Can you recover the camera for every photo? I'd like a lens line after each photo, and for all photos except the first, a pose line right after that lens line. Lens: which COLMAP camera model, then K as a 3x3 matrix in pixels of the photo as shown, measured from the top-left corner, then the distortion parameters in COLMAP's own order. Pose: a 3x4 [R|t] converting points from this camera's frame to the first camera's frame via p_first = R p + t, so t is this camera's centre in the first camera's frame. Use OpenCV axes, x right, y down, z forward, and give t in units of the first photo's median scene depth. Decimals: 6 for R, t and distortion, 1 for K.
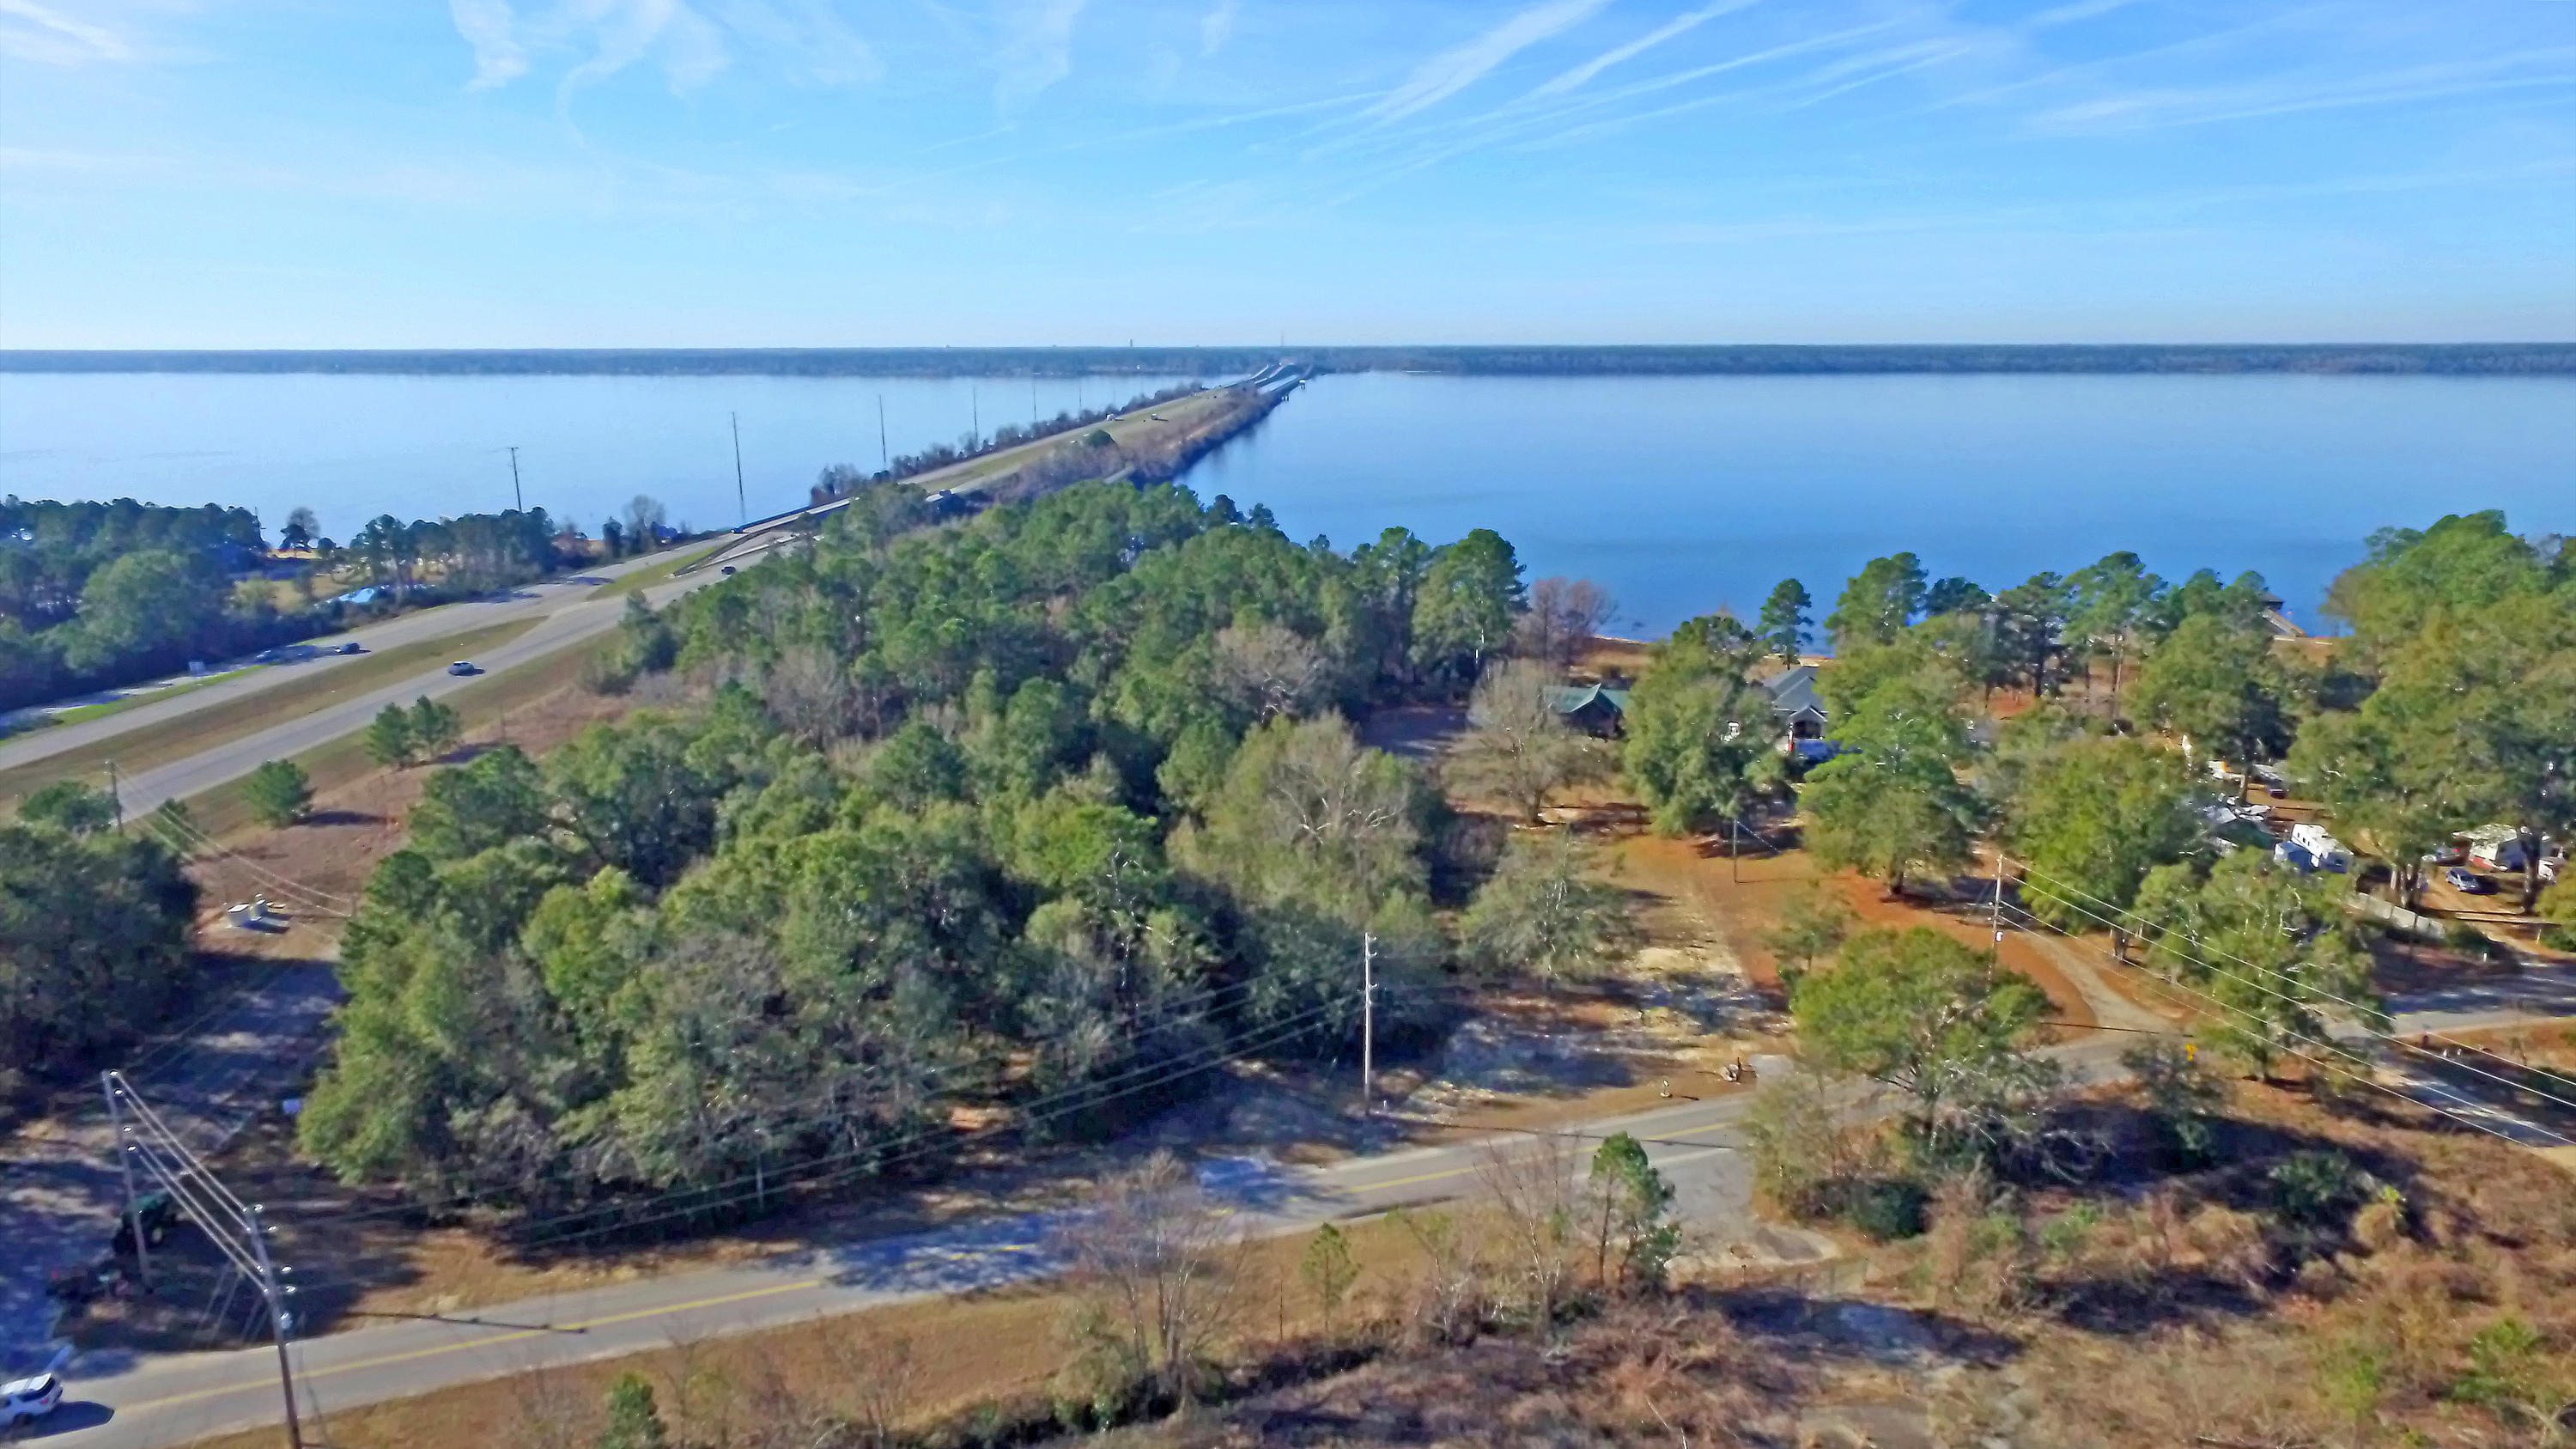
lens RADIAL K [[1522.7, 0, 1278.1], [0, 1522.7, 725.0], [0, 0, 1]] dist [-0.006370, 0.012975]
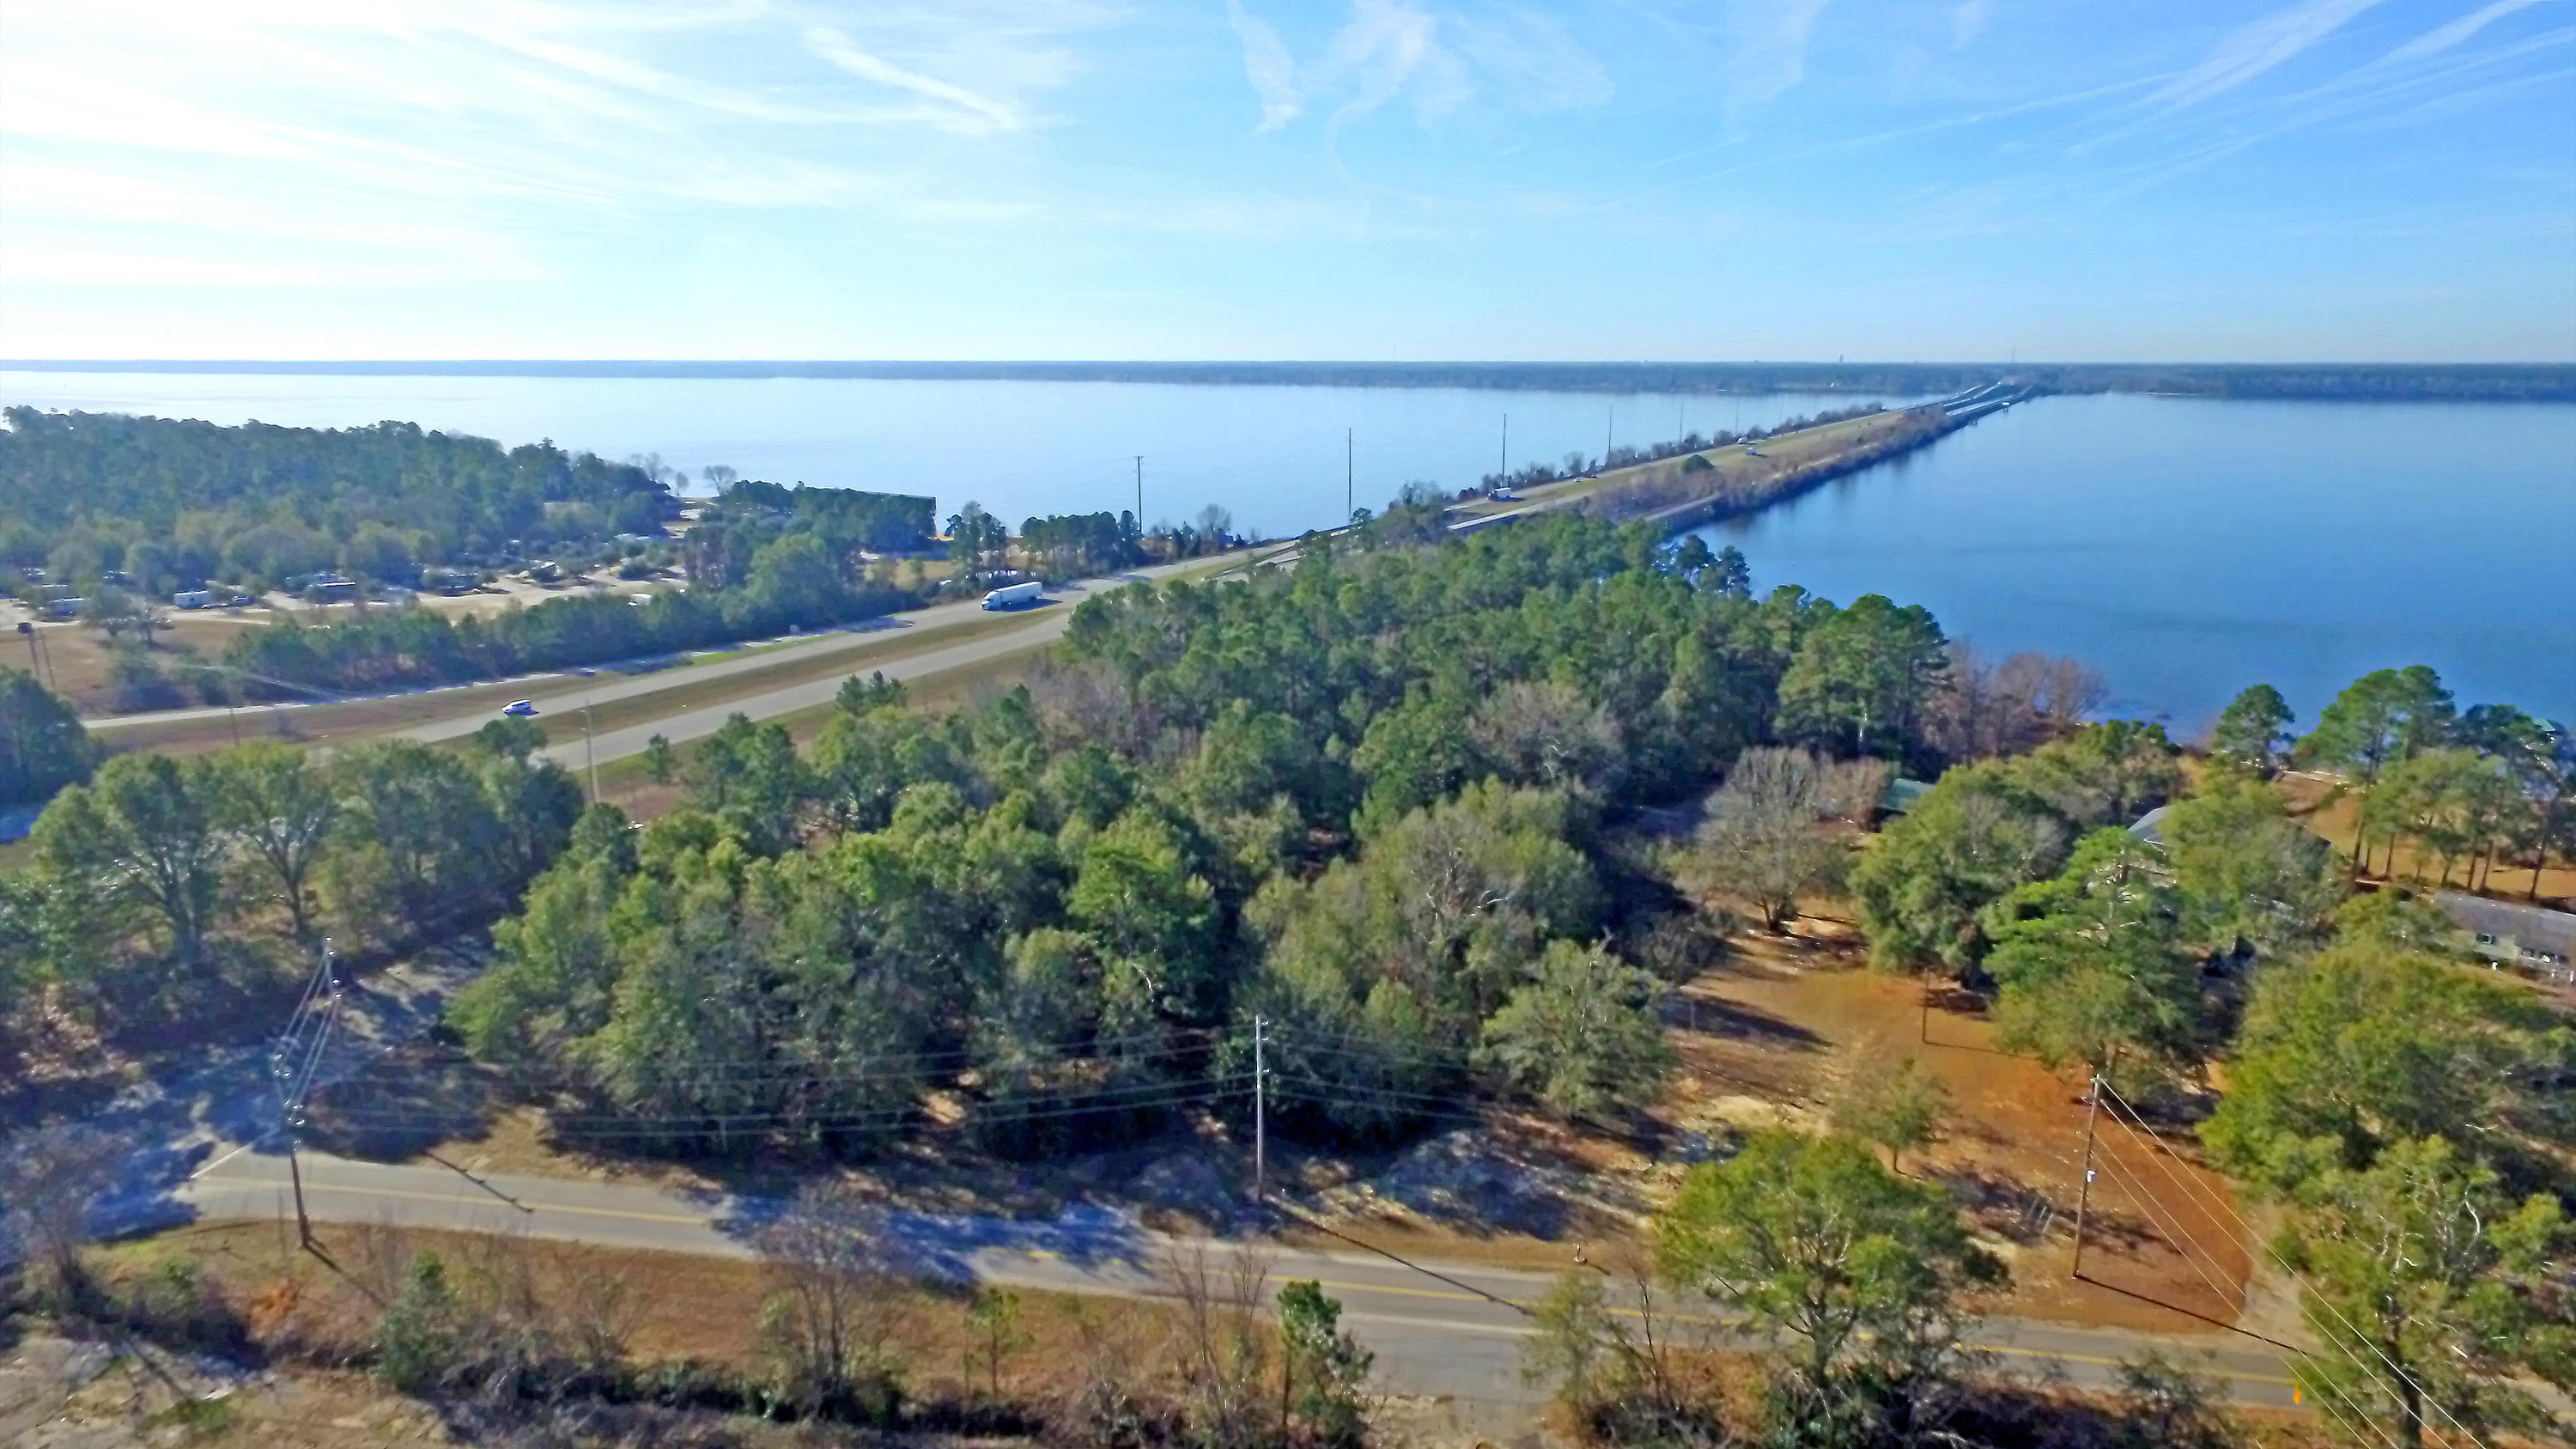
lens RADIAL K [[1516.7, 0, 1294.3], [0, 1516.7, 721.1], [0, 0, 1]] dist [-0.003314, 0.012003]
pose [[0.893587, 0.108555, -0.435566, 0.133388], [-0.112181, 0.993534, 0.017471, -0.019262], [0.434646, 0.033250, 0.899987, 0.035734]]
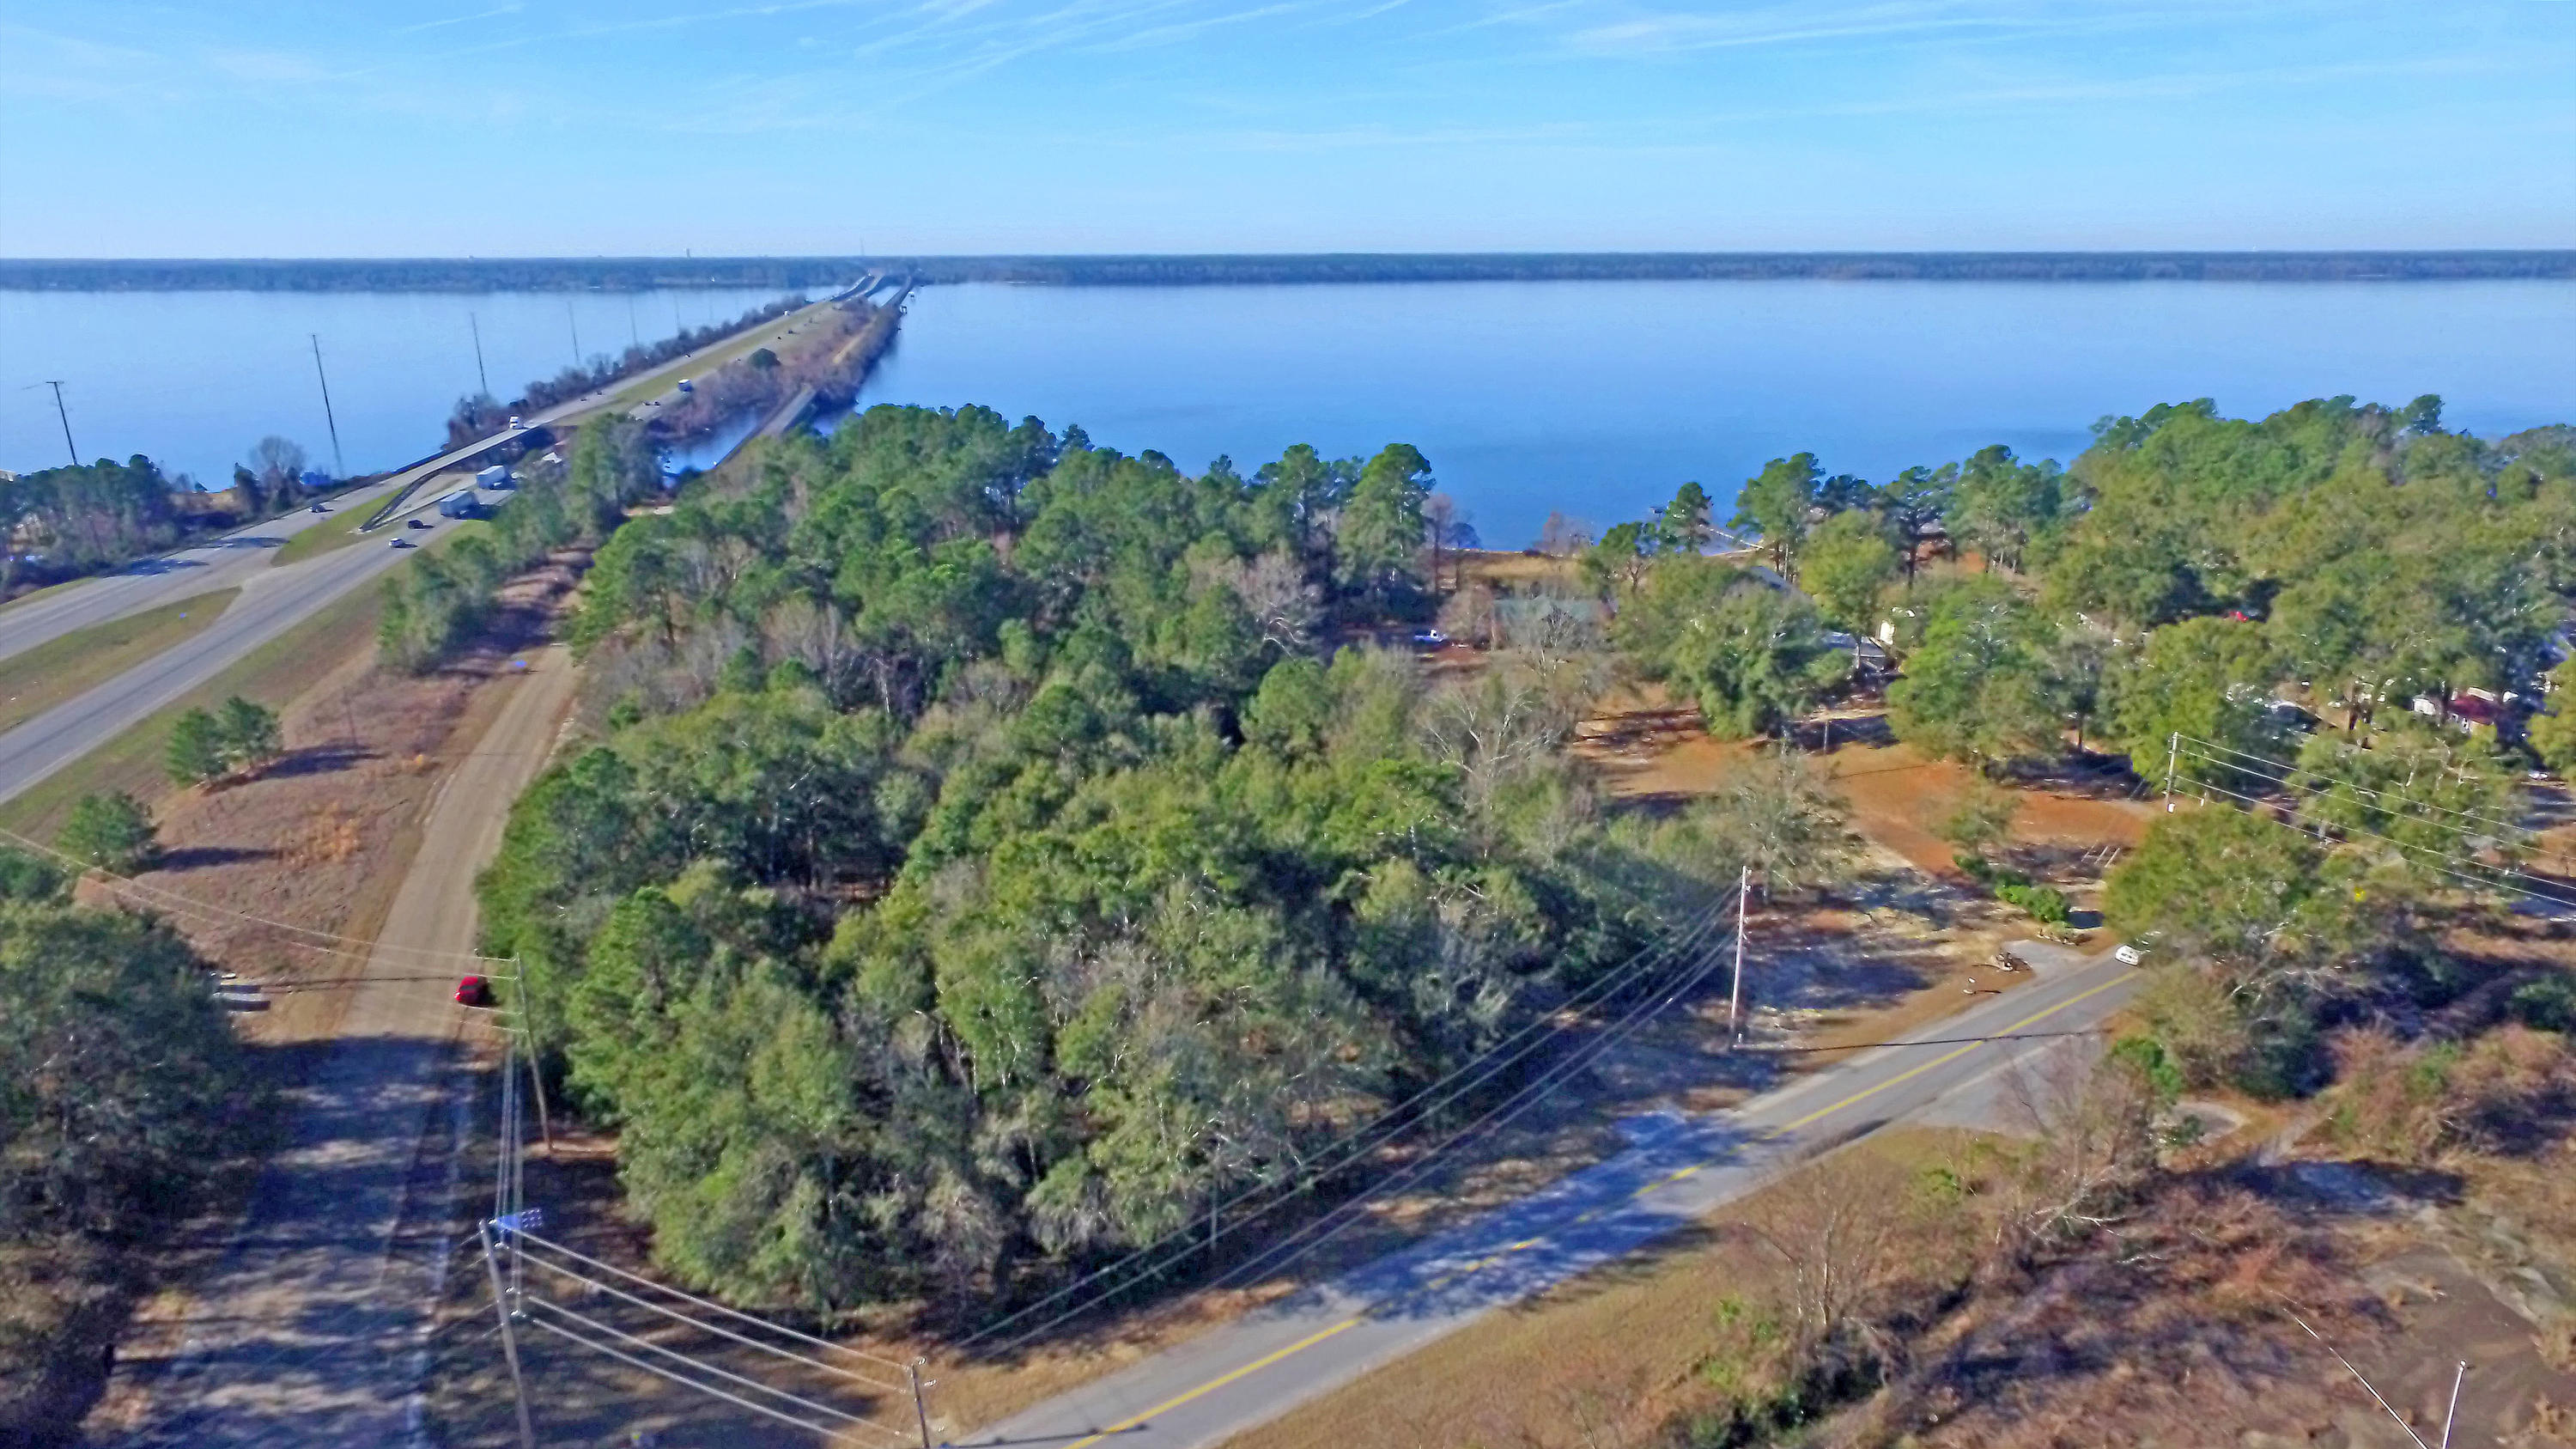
lens RADIAL K [[1543.9, 0, 1247.1], [0, 1543.9, 714.4], [0, 0, 1]] dist [-0.009257, 0.014858]
pose [[0.962624, -0.078849, 0.259110, -0.135855], [0.067106, 0.996290, 0.053871, -0.009022], [-0.262396, -0.034470, 0.964344, 0.039299]]
